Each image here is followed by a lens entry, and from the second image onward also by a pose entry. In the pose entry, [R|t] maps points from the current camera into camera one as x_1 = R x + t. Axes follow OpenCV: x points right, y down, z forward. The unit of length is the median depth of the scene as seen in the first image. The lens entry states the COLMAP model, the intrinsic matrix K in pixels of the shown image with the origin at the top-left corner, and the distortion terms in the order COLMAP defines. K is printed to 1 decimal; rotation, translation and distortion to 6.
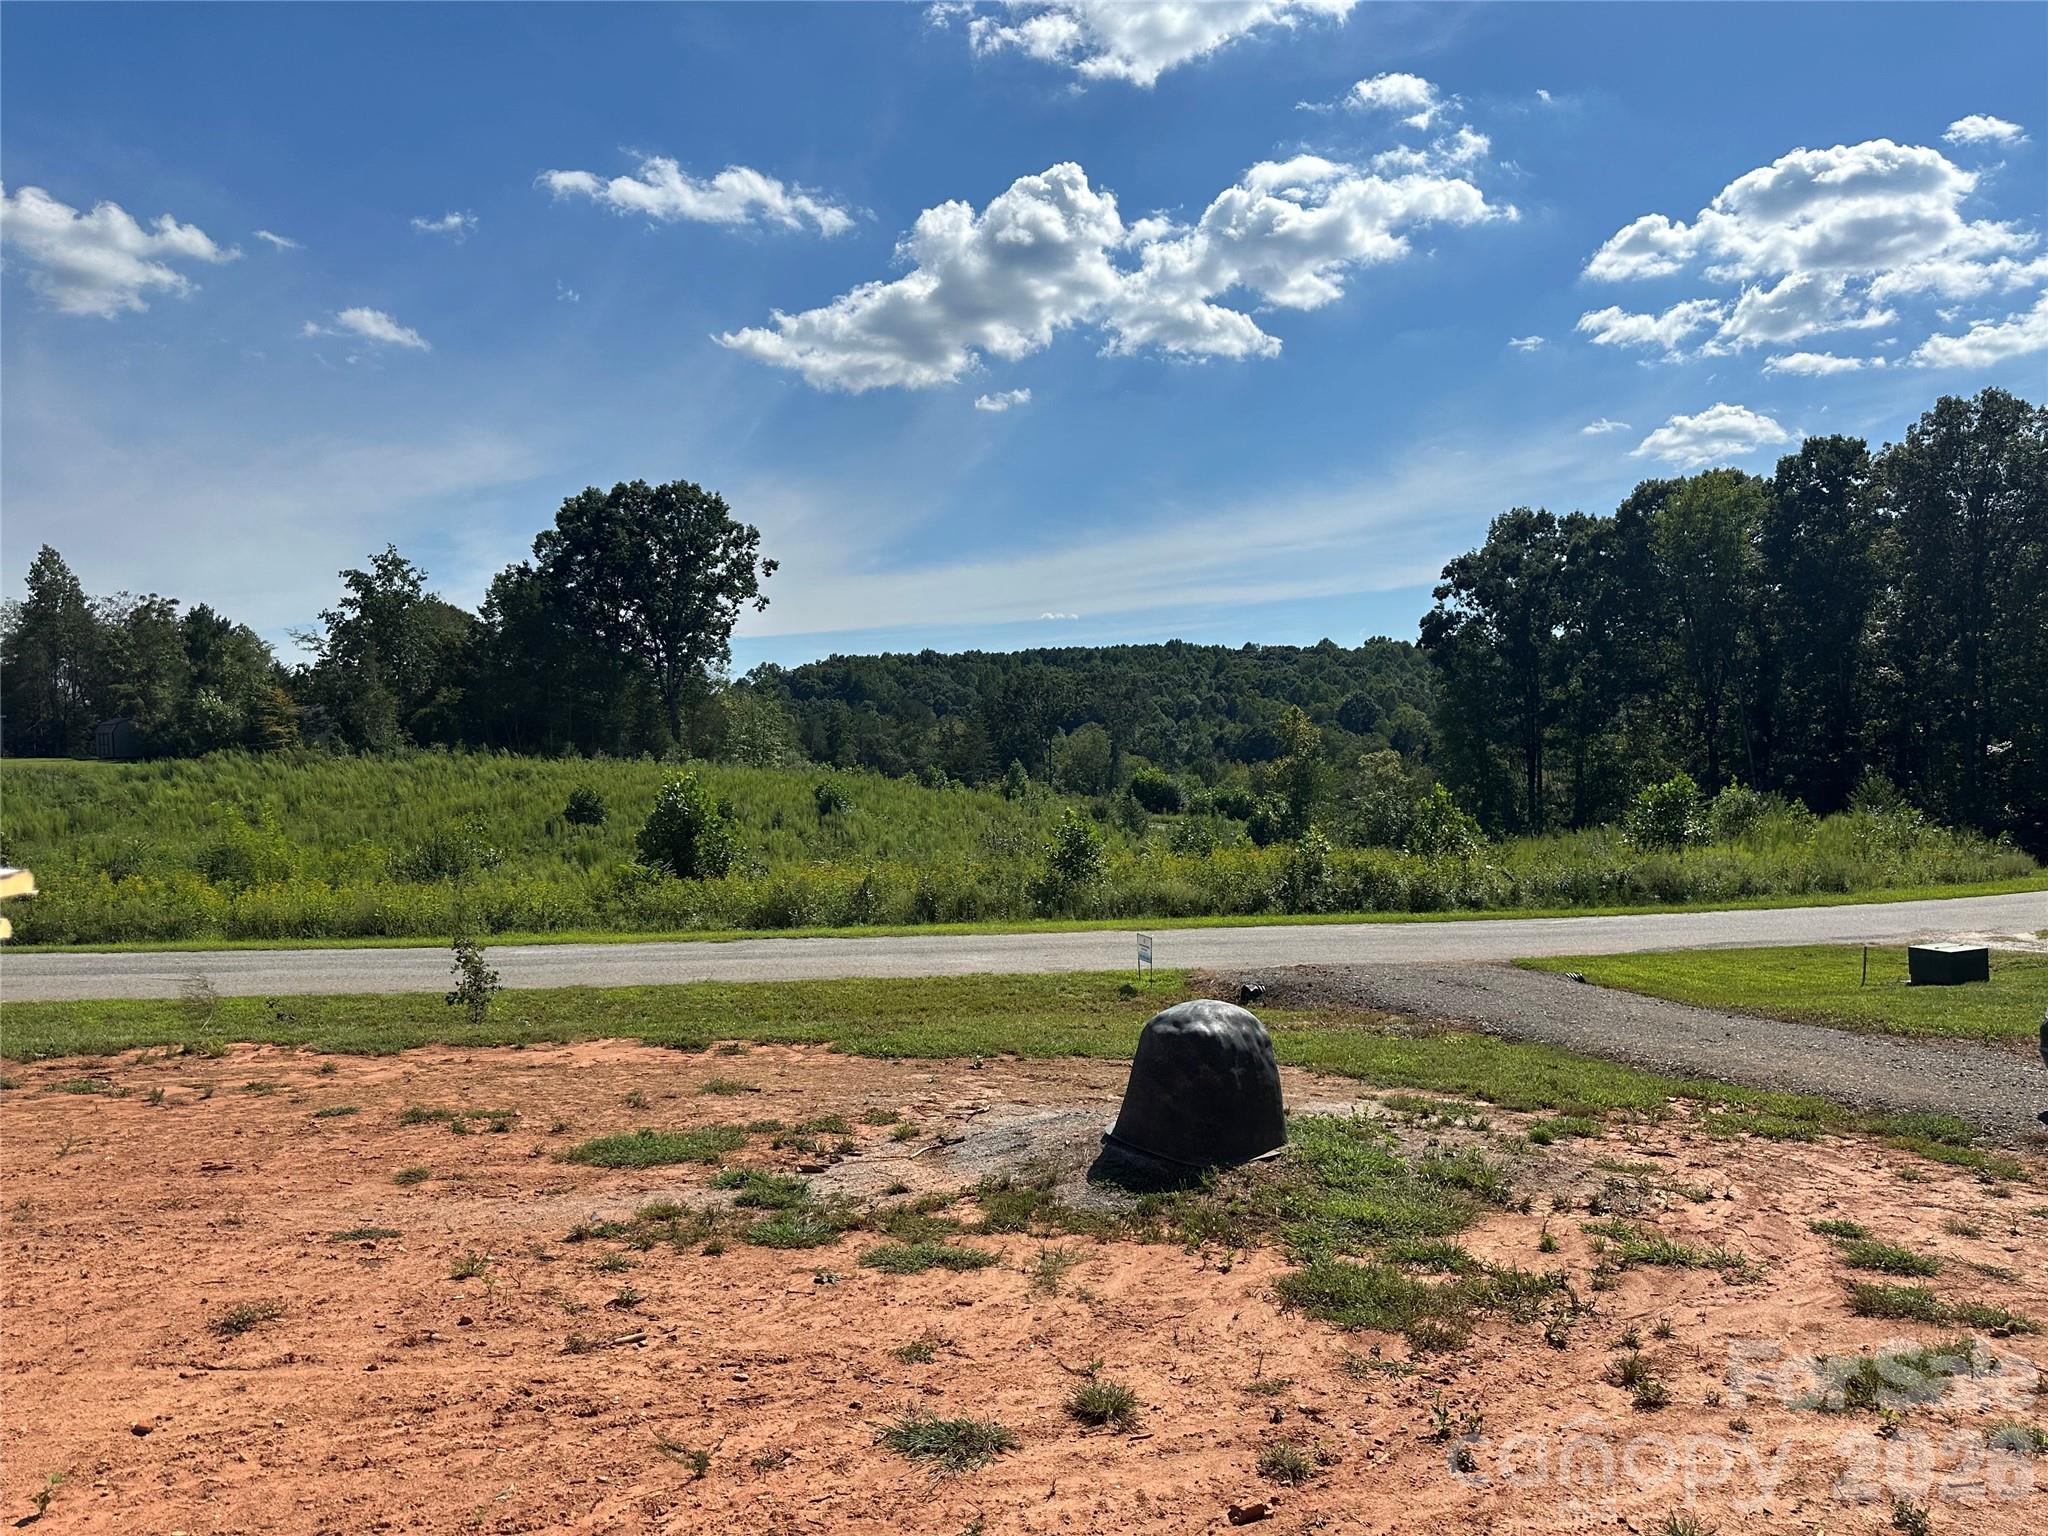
lens RADIAL K [[1435.5, 0, 1024.0], [0, 1435.5, 768.0], [0, 0, 1]] dist [0.082434, -0.093263]
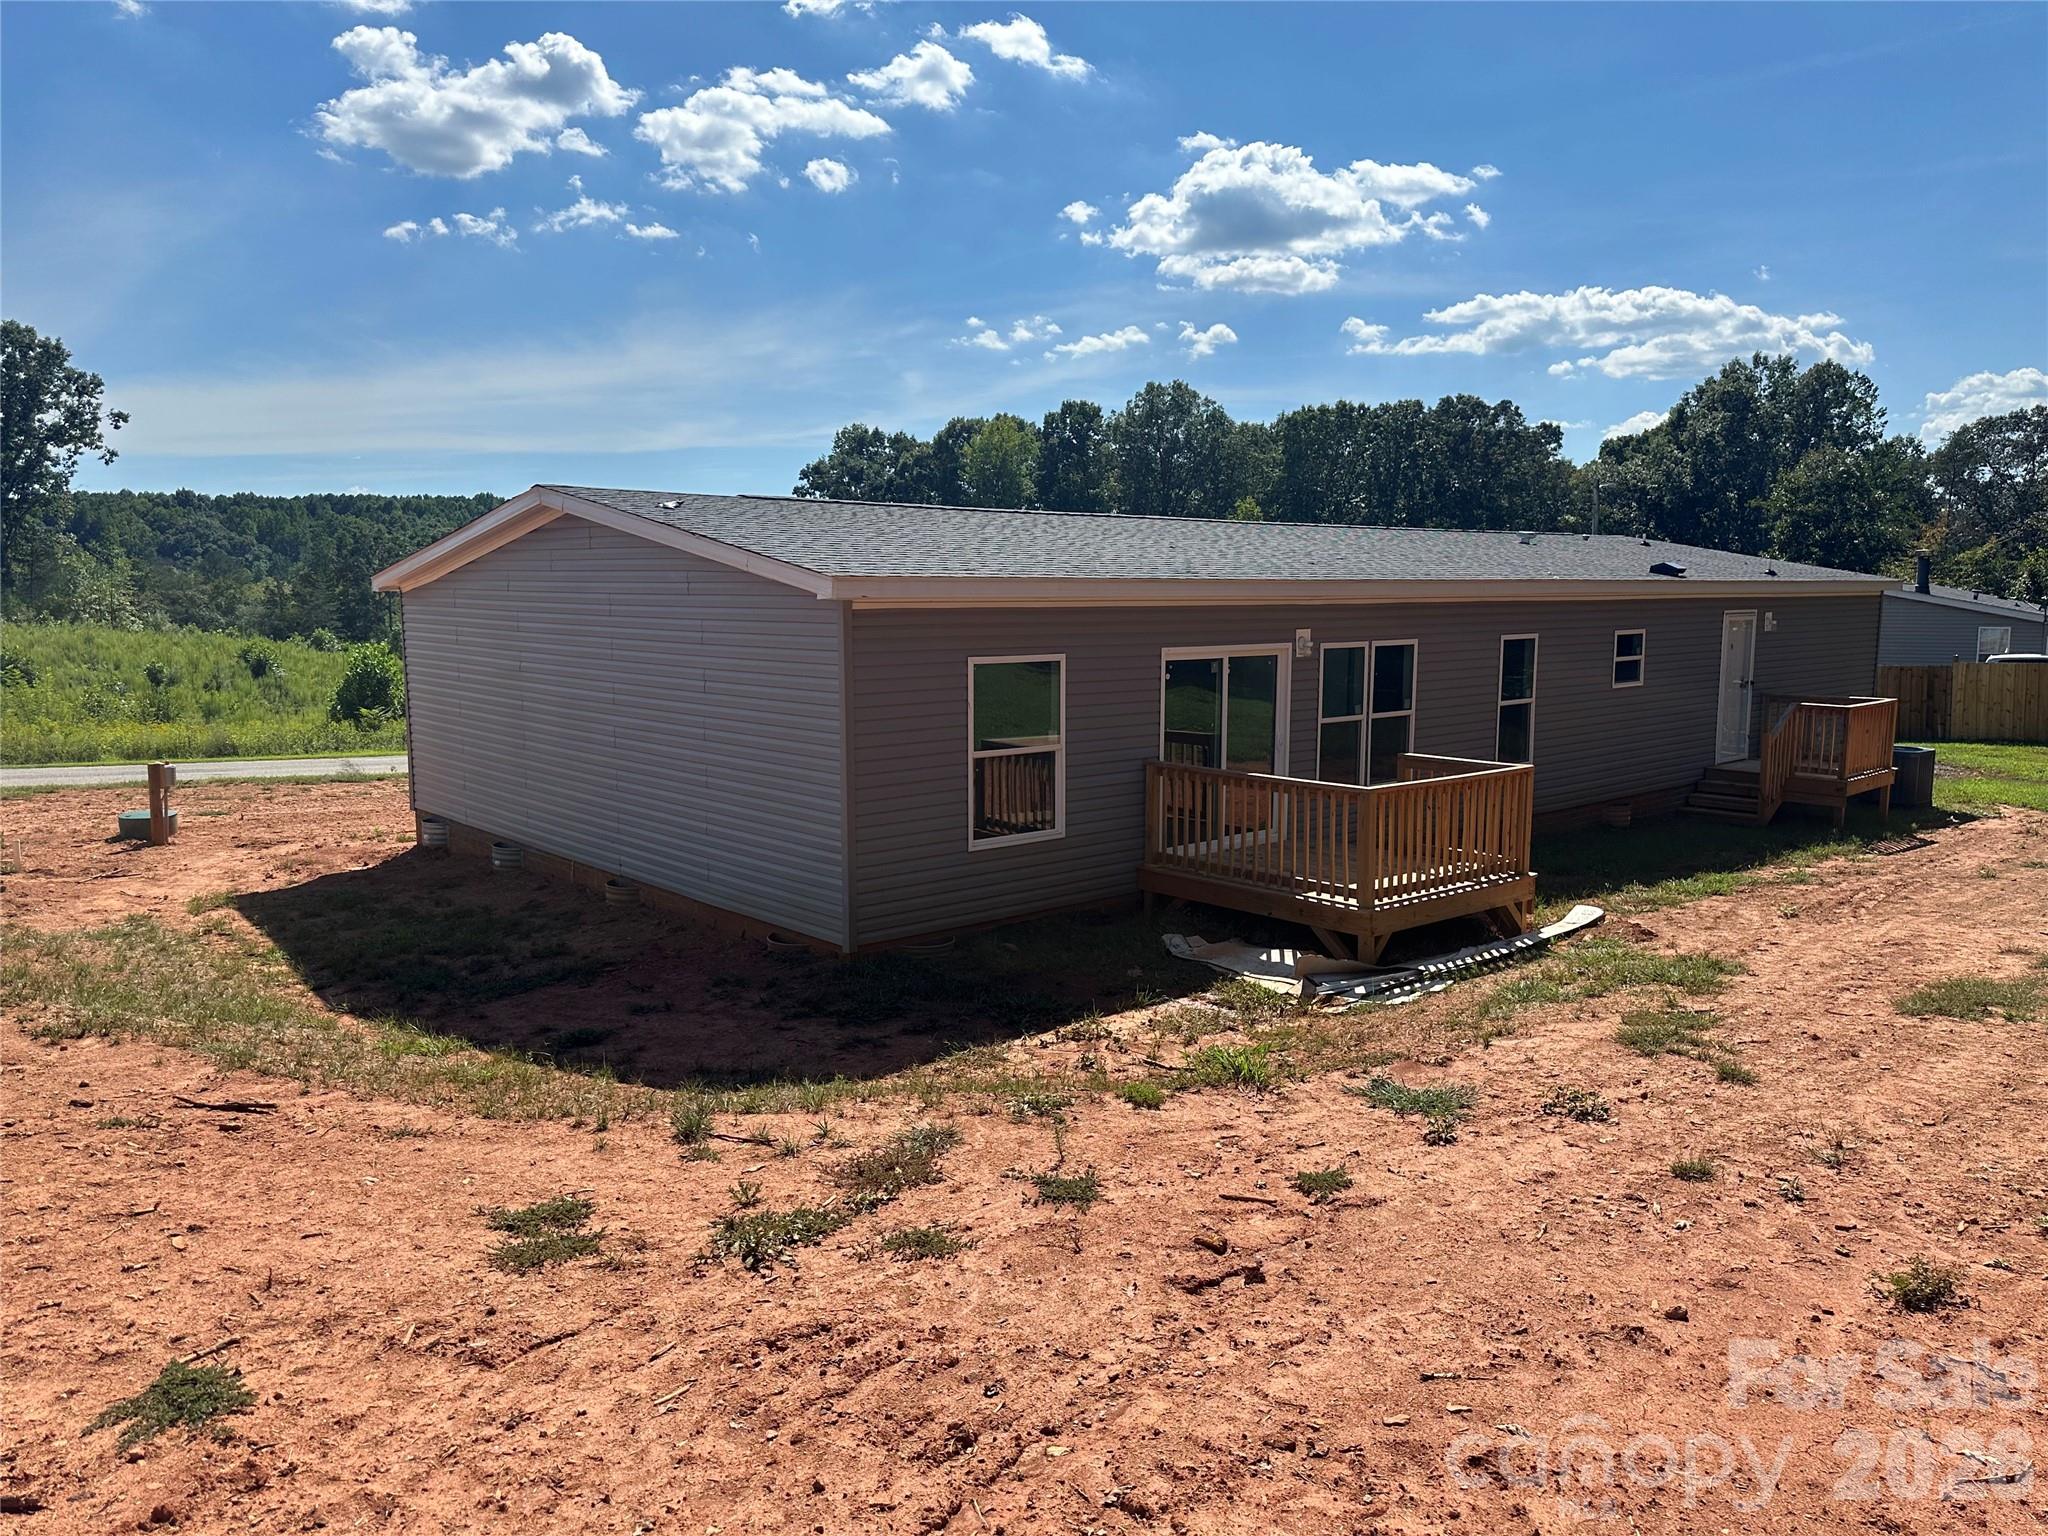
lens RADIAL K [[1442.3, 0, 1024.0], [0, 1442.3, 768.0], [0, 0, 1]] dist [0.079805, -0.201643]
pose [[0.889126, -0.028930, 0.456748, -0.083246], [-0.014569, 0.995705, 0.091429, -0.004332], [-0.457431, -0.087946, 0.884886, -0.140349]]
